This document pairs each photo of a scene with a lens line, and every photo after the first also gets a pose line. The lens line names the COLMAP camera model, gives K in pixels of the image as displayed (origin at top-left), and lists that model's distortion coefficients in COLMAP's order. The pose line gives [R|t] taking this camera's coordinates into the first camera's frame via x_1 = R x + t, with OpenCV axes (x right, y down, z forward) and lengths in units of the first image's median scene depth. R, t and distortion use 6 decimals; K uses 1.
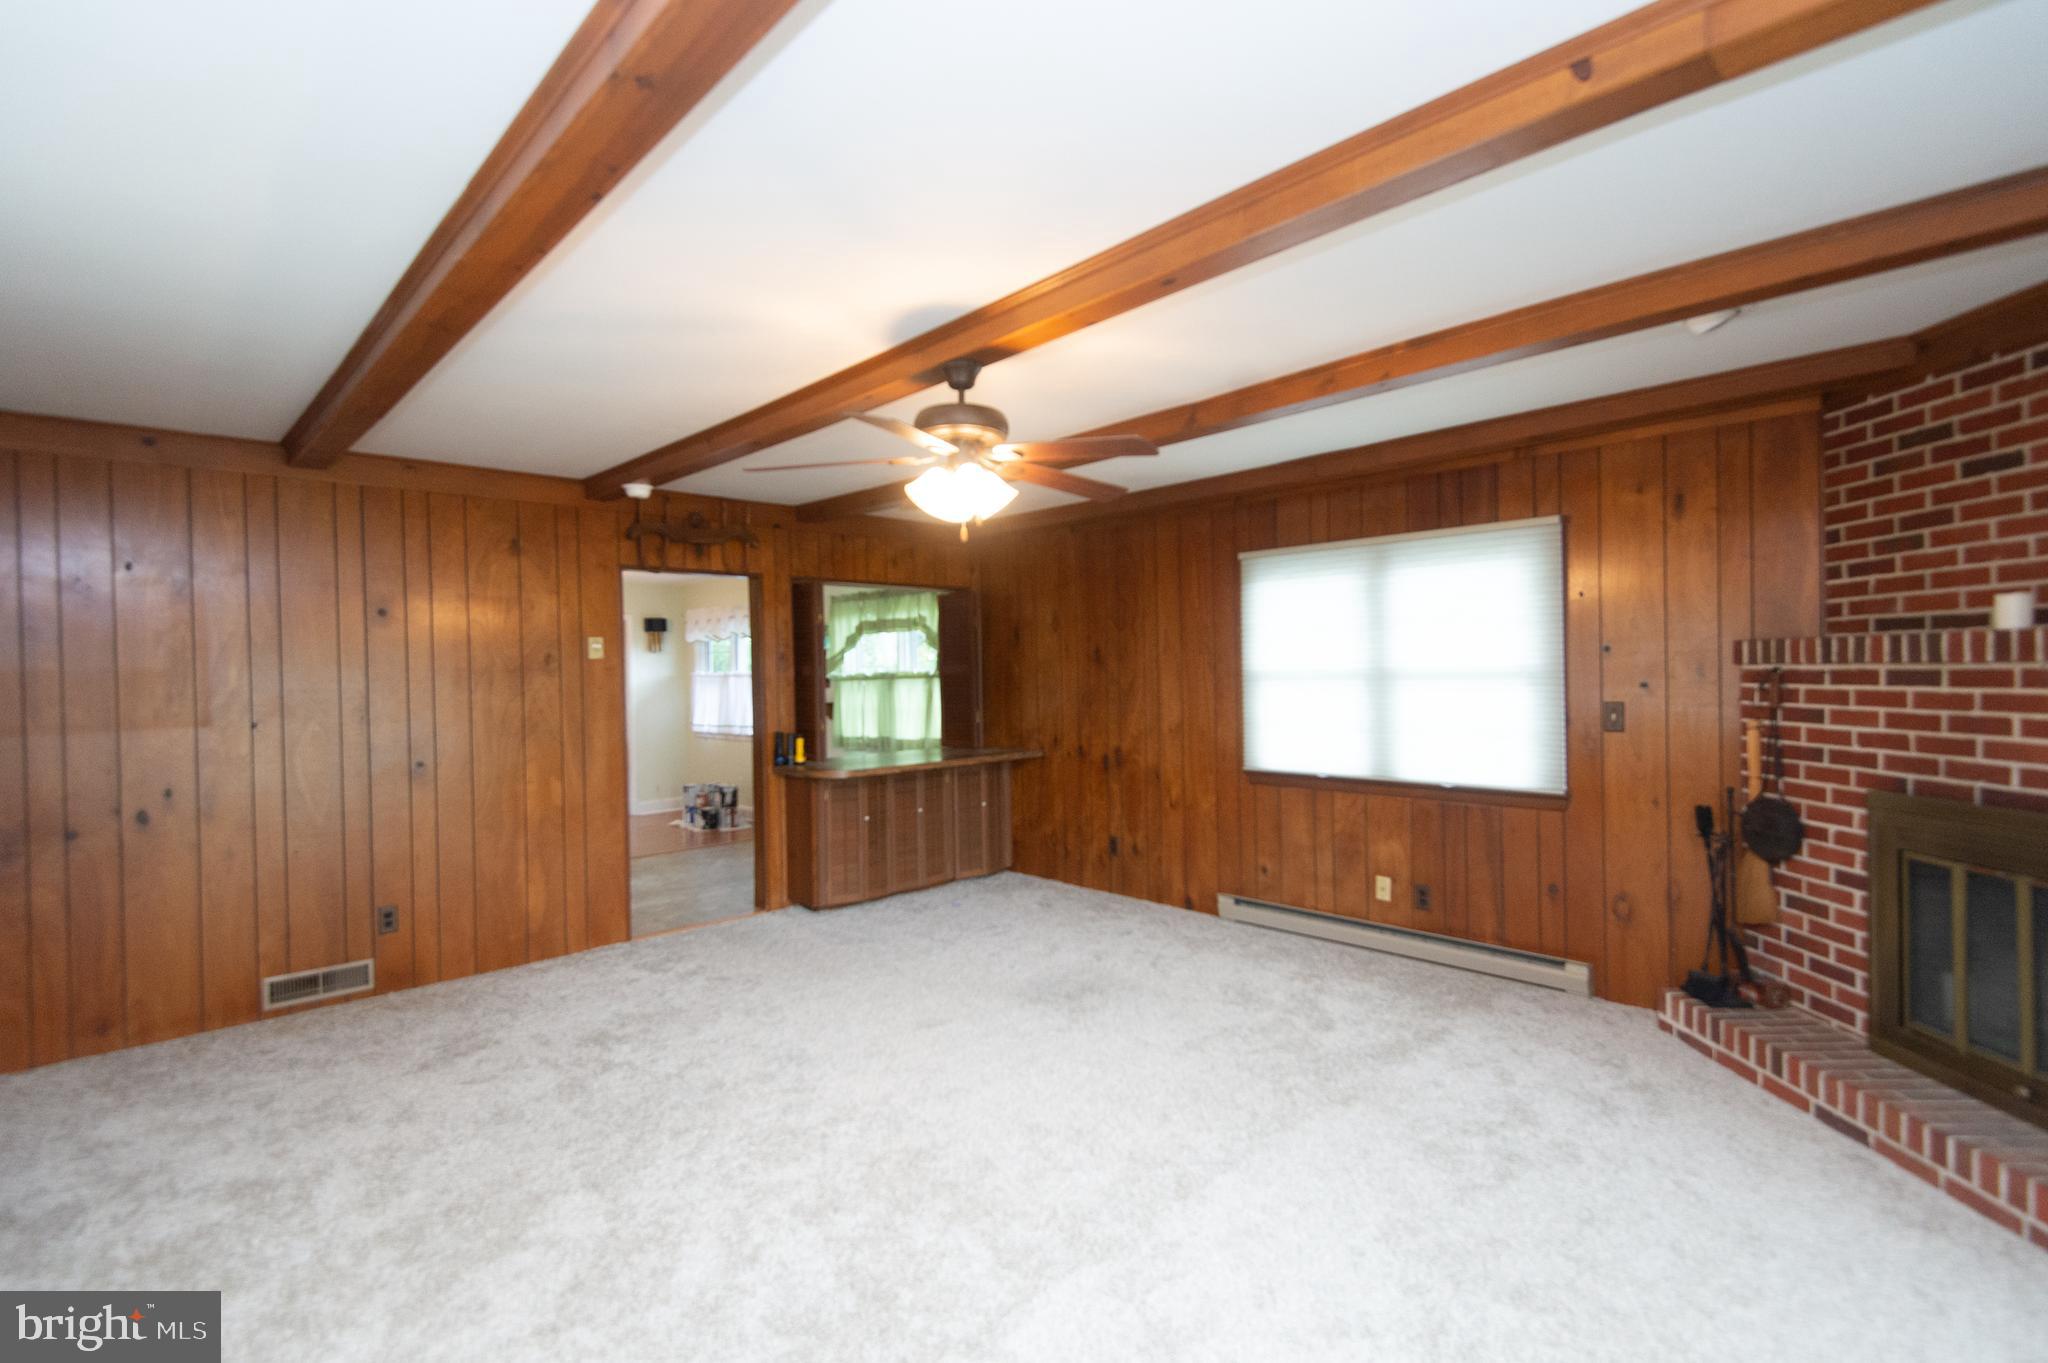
lens RADIAL K [[968.0, 0, 1024.0], [0, 968.0, 681.5], [0, 0, 1]] dist [-0.017263, -0.000264]
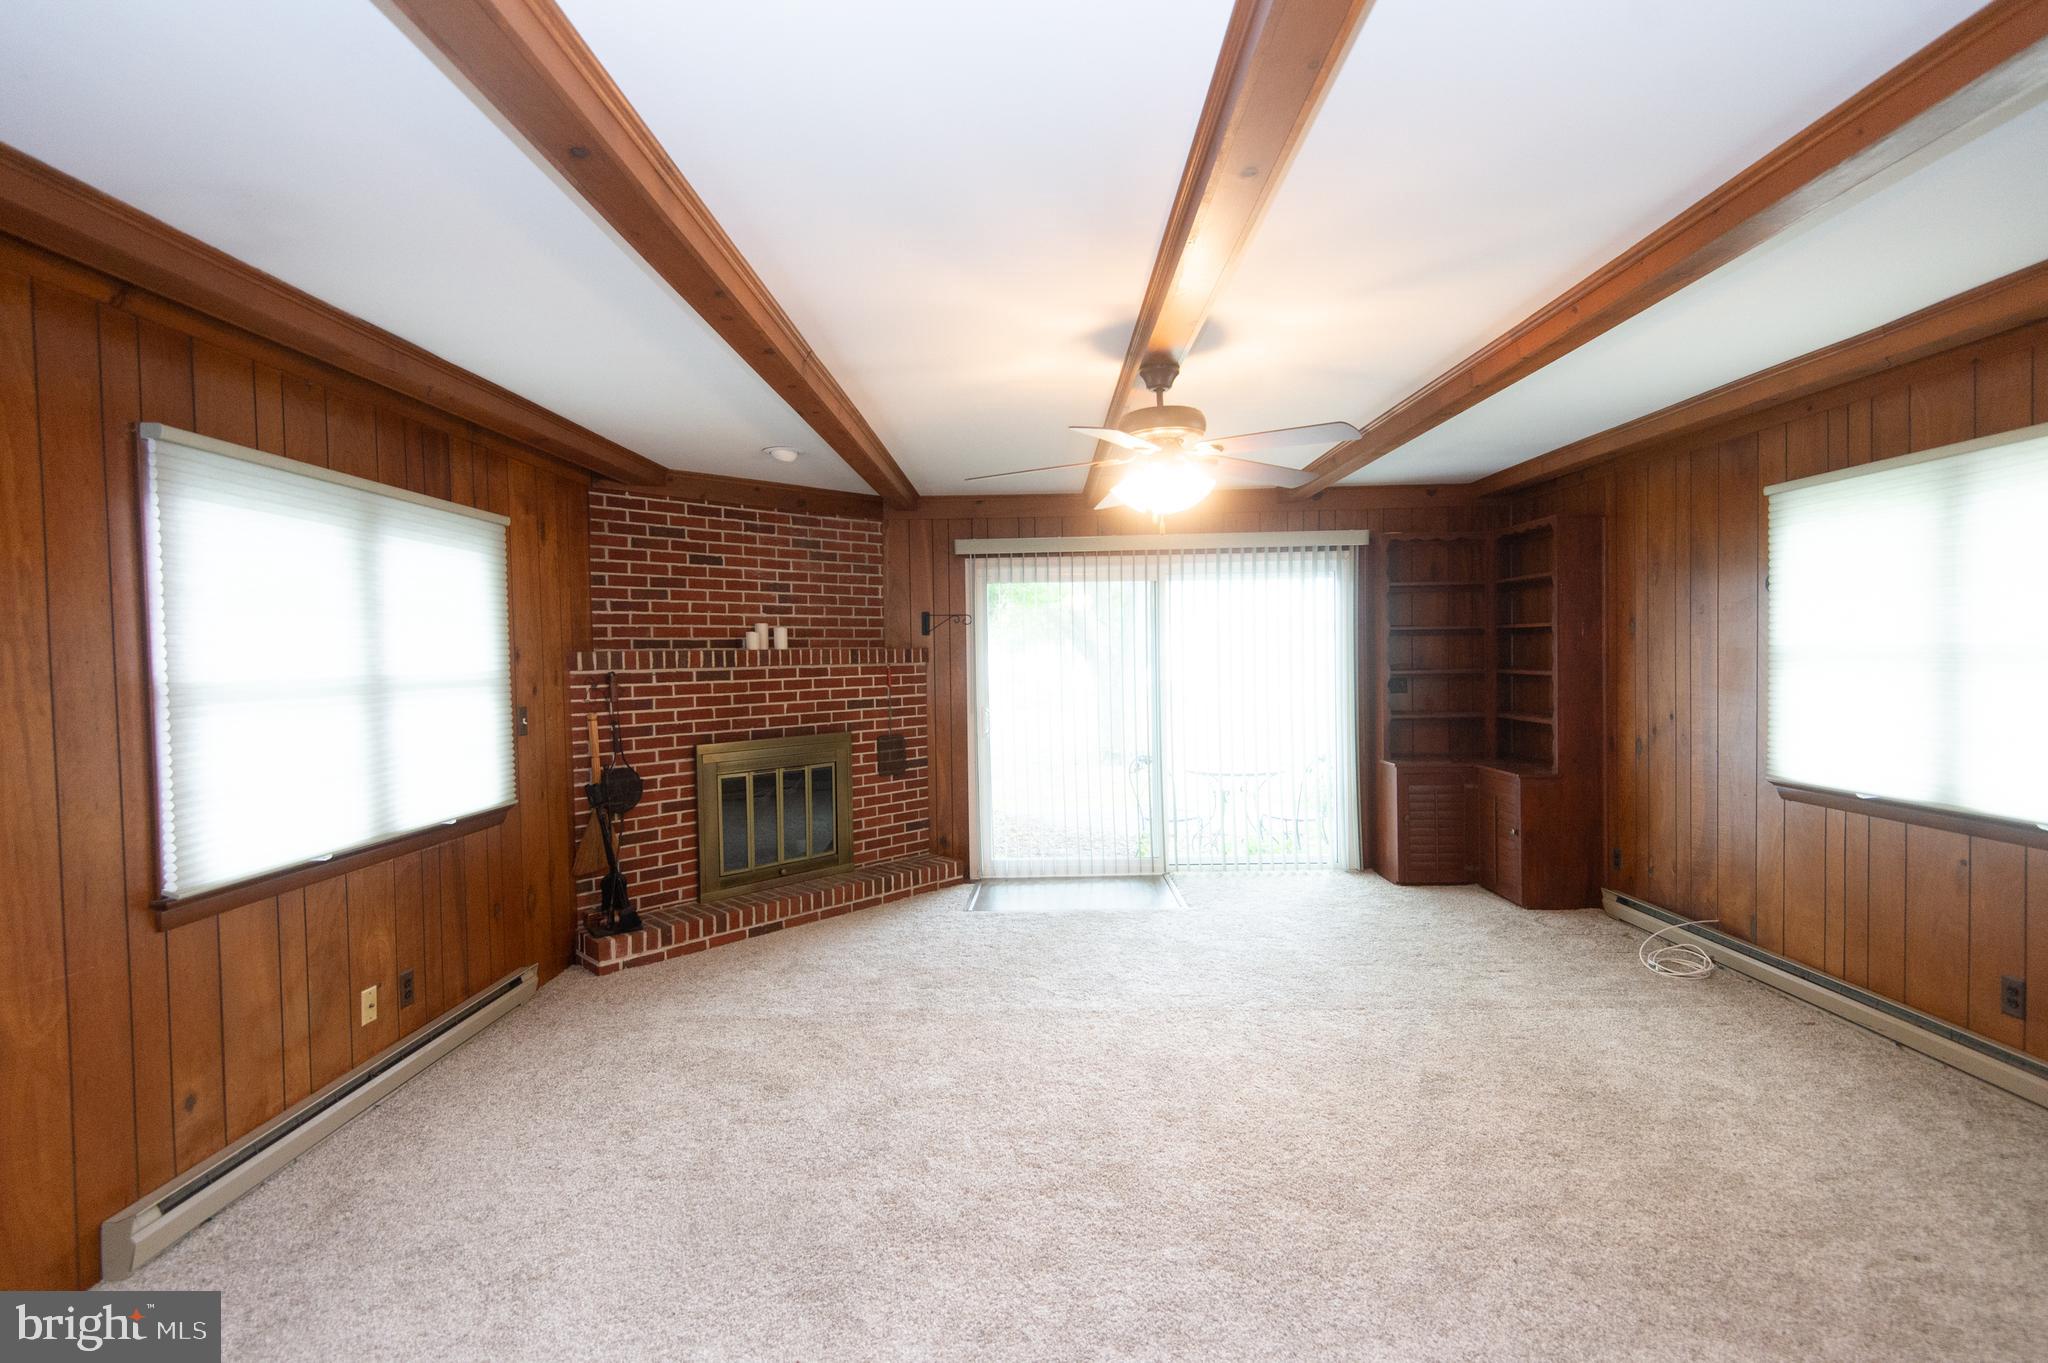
lens RADIAL K [[968.0, 0, 1024.0], [0, 968.0, 681.5], [0, 0, 1]] dist [-0.017263, -0.000264]
pose [[-0.736324, 0.013533, 0.676494, -0.615181], [0.040519, 0.998888, 0.024119, -0.011591], [-0.675415, 0.045170, -0.736053, 1.733478]]
